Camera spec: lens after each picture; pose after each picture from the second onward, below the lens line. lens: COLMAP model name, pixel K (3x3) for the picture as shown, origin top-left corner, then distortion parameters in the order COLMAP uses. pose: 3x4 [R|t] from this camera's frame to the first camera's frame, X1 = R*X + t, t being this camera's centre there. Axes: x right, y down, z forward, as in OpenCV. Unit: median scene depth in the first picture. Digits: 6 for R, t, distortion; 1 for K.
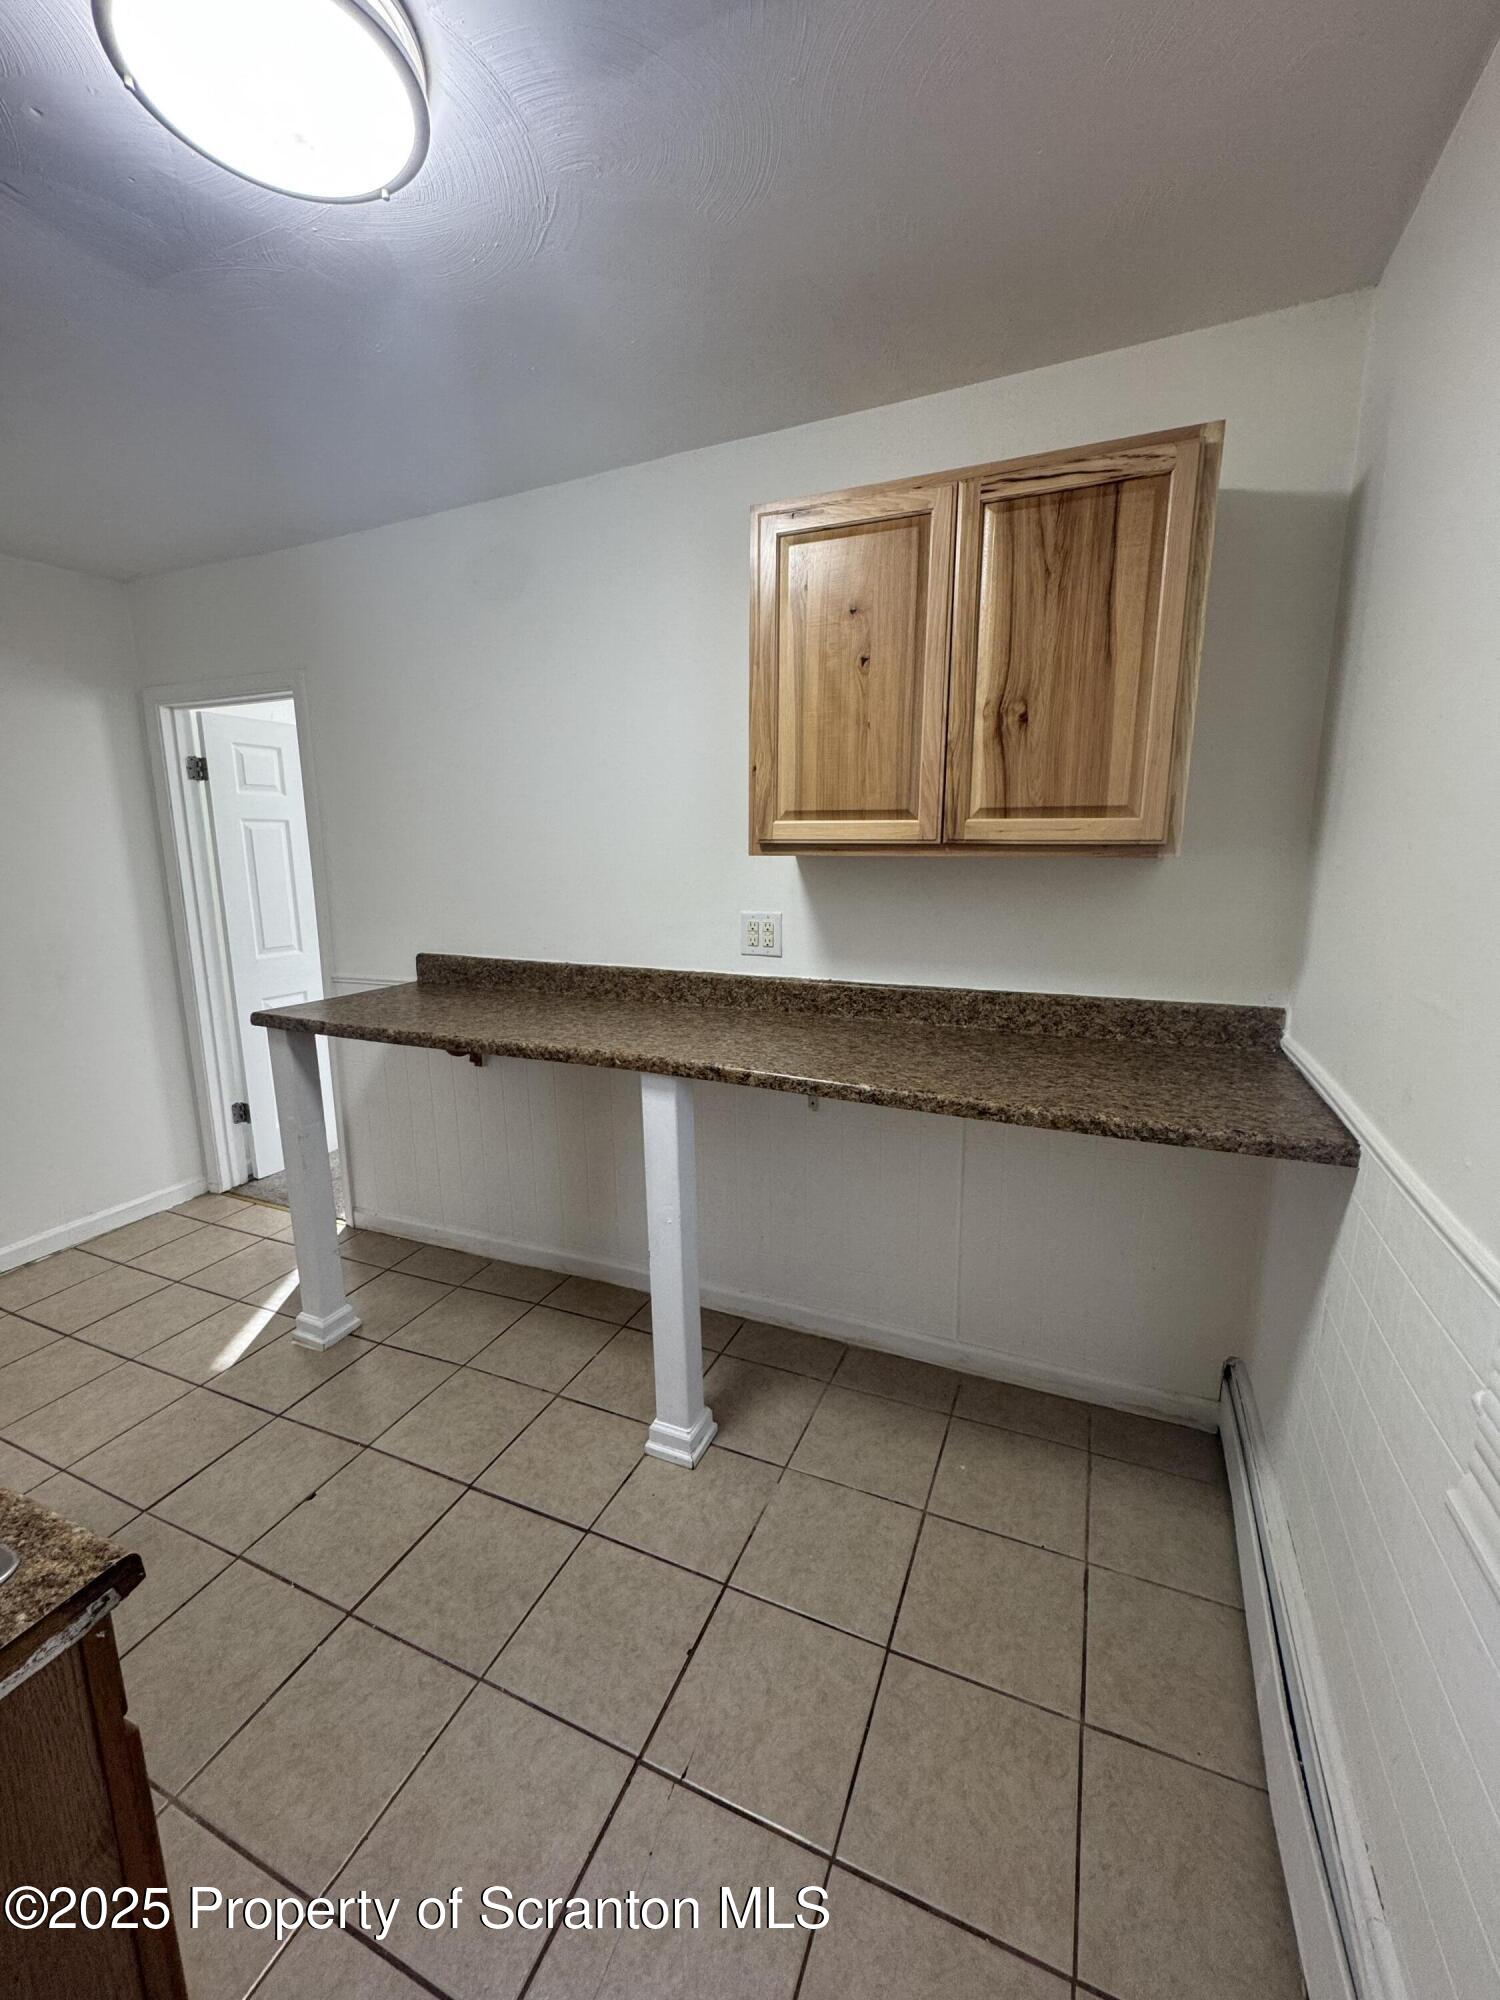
lens RADIAL K [[798.0, 0, 762.6], [0, 798.0, 1002.1], [0, 0, 1]] dist [-0.002837, 0.000827]
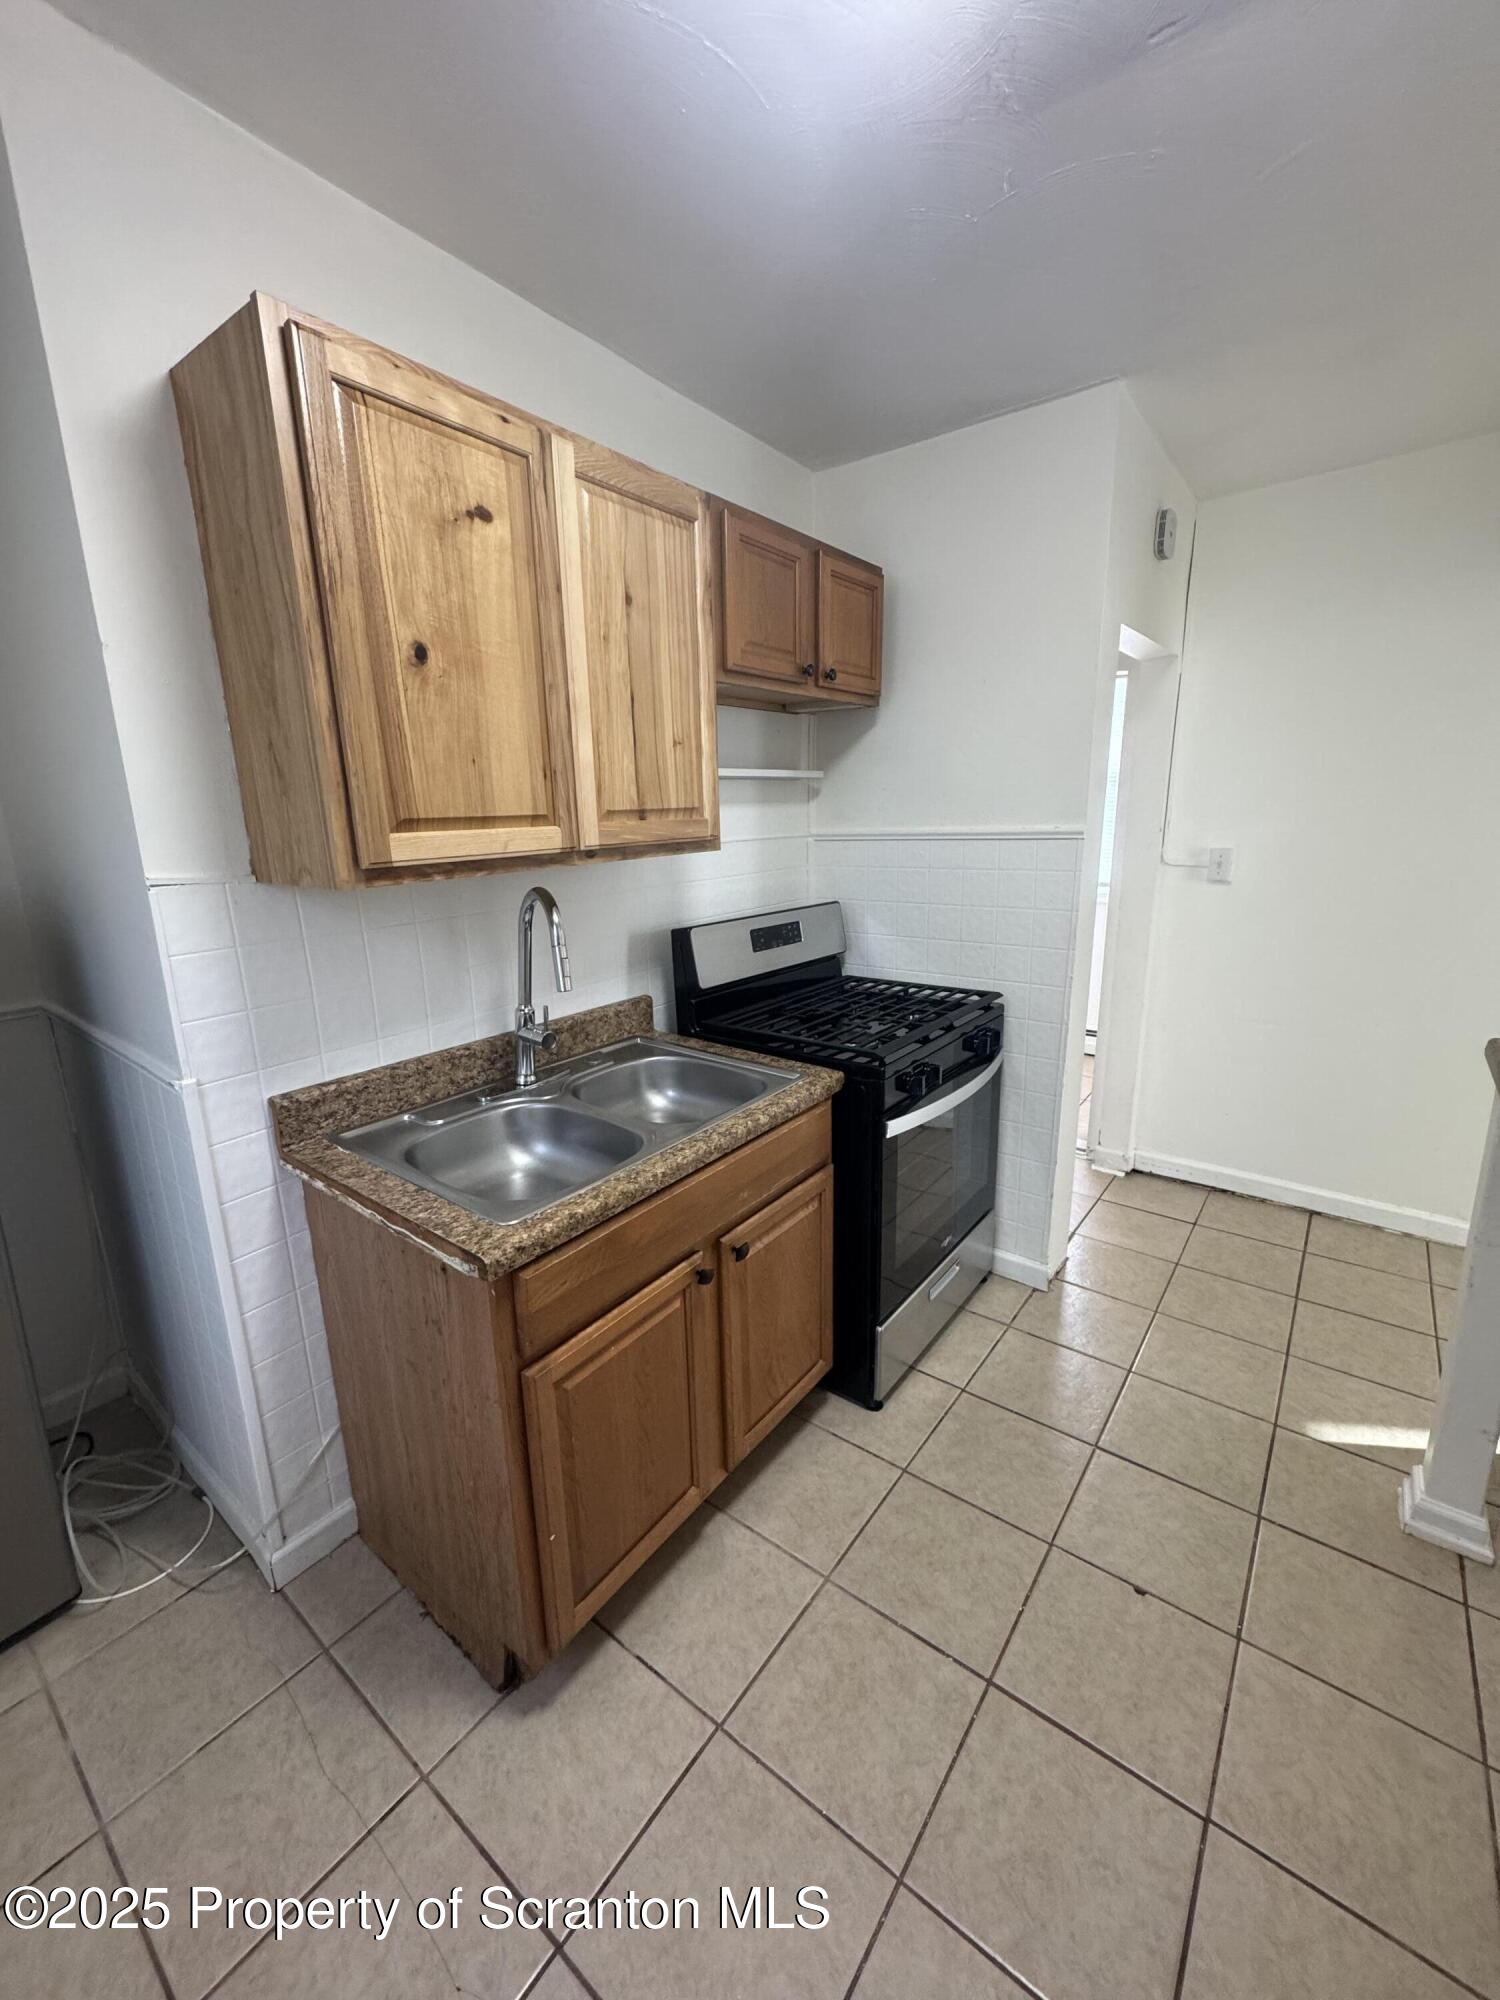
lens RADIAL K [[798.0, 0, 748.4], [0, 798.0, 999.1], [0, 0, 1]] dist [-0.002837, 0.000827]
pose [[-0.258131, 0.241431, -0.935457, 0.176970], [-0.166064, 0.942772, 0.289143, -0.140141], [0.951731, 0.229983, -0.203266, 0.713770]]
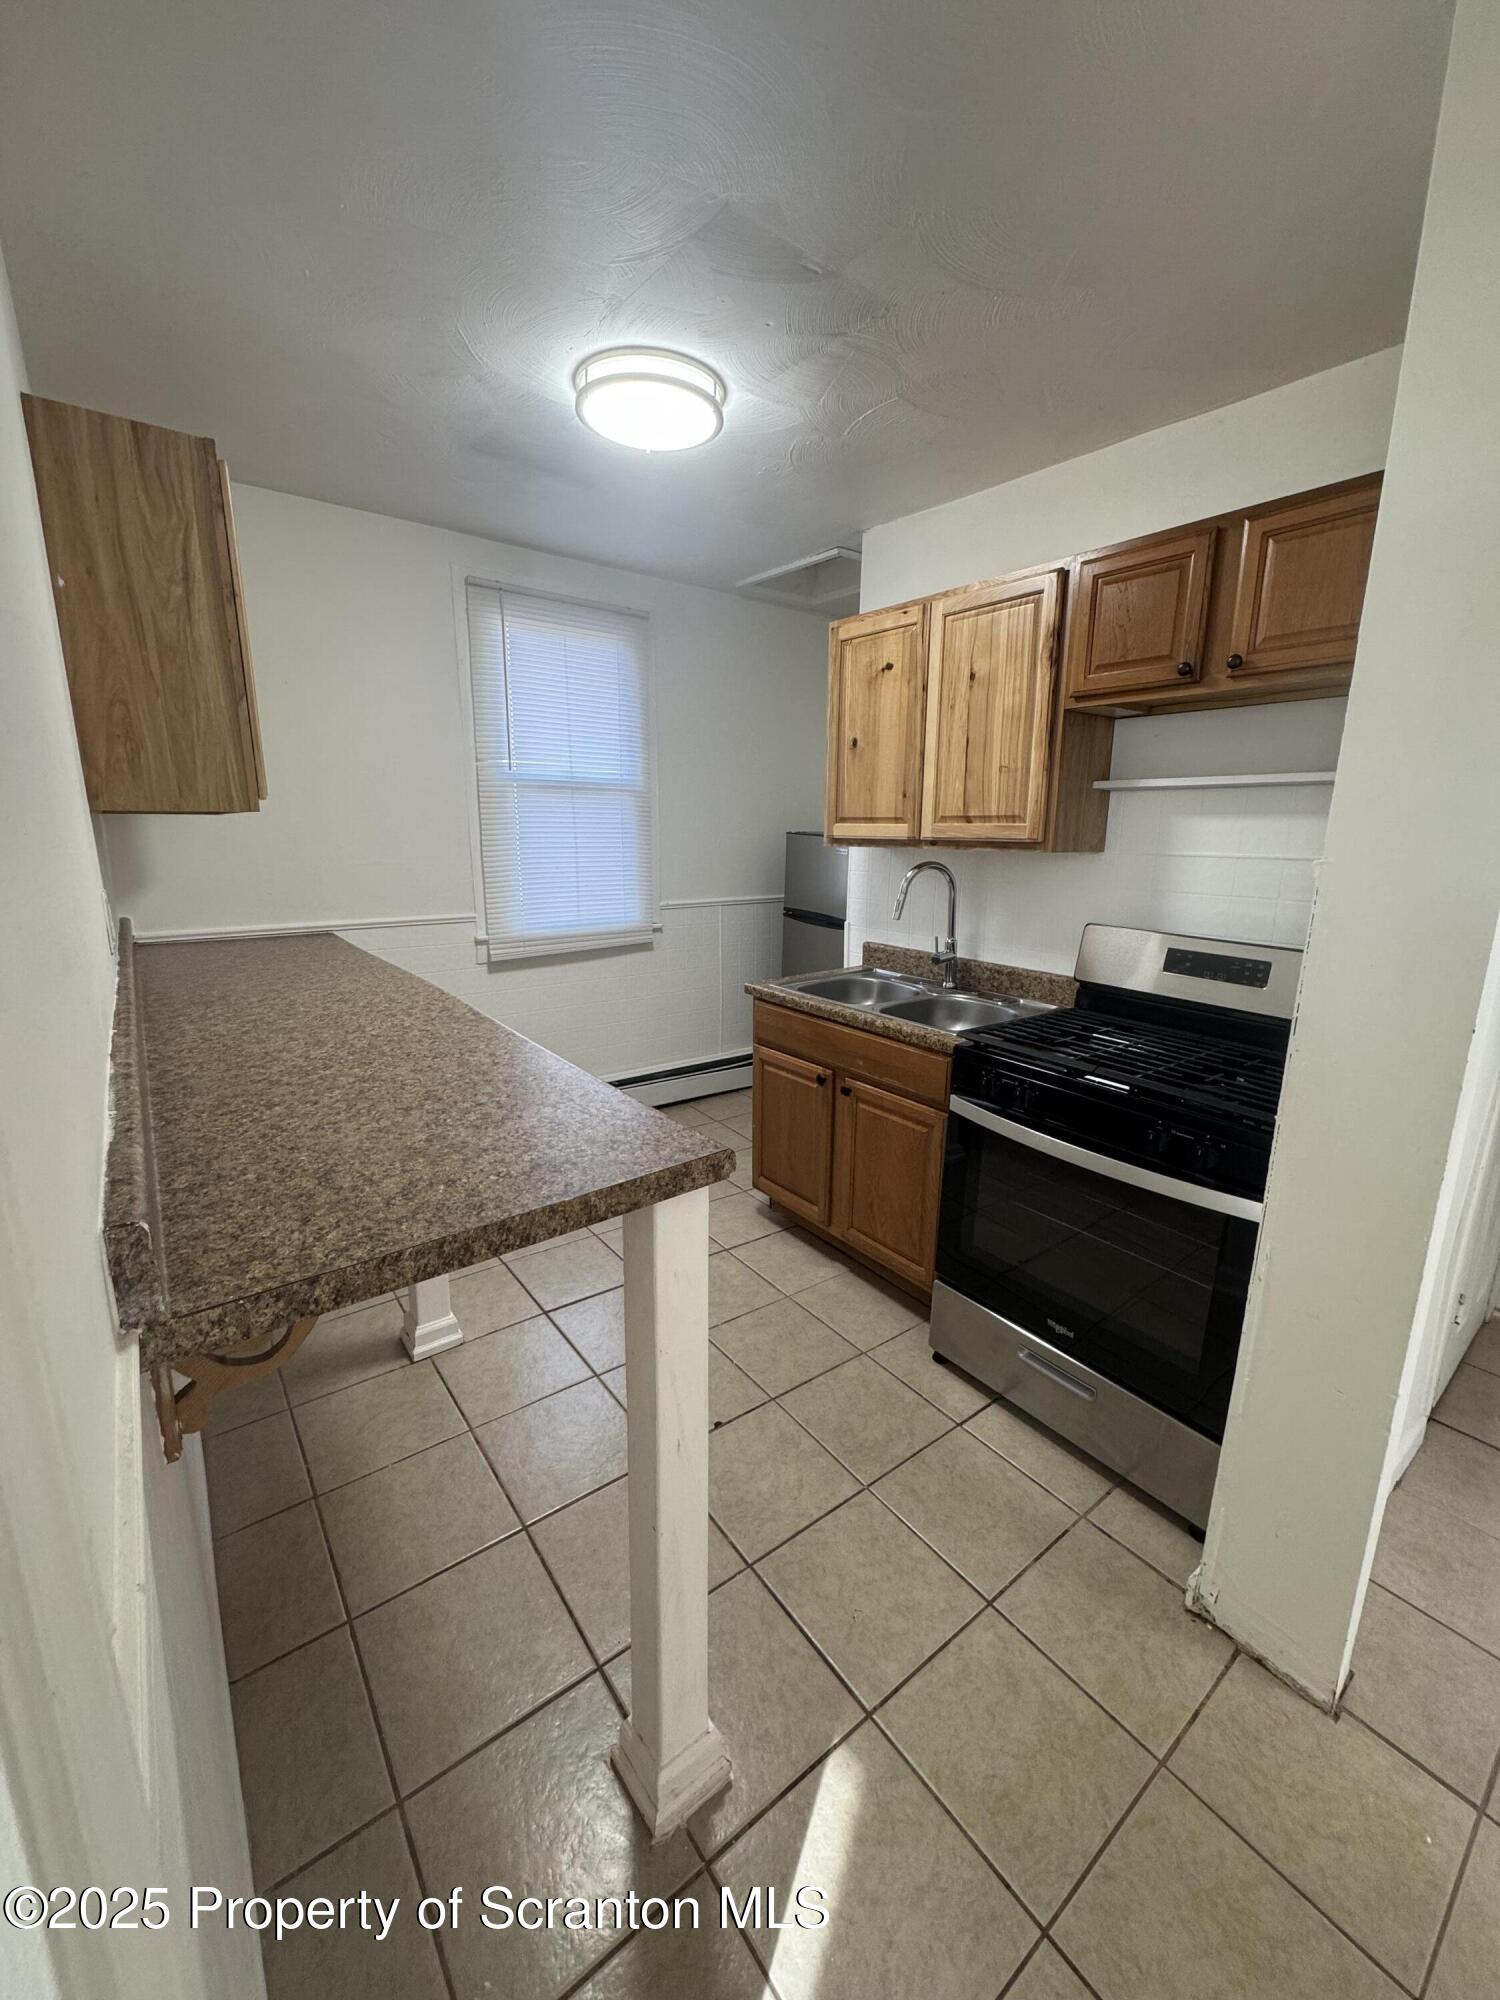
lens RADIAL K [[798.0, 0, 756.3], [0, 798.0, 996.8], [0, 0, 1]] dist [-0.002837, 0.000827]
pose [[-0.871071, -0.107780, 0.479186, -1.156141], [0.087458, 0.925998, 0.367260, -0.311751], [-0.483309, 0.361818, -0.797183, 1.772208]]
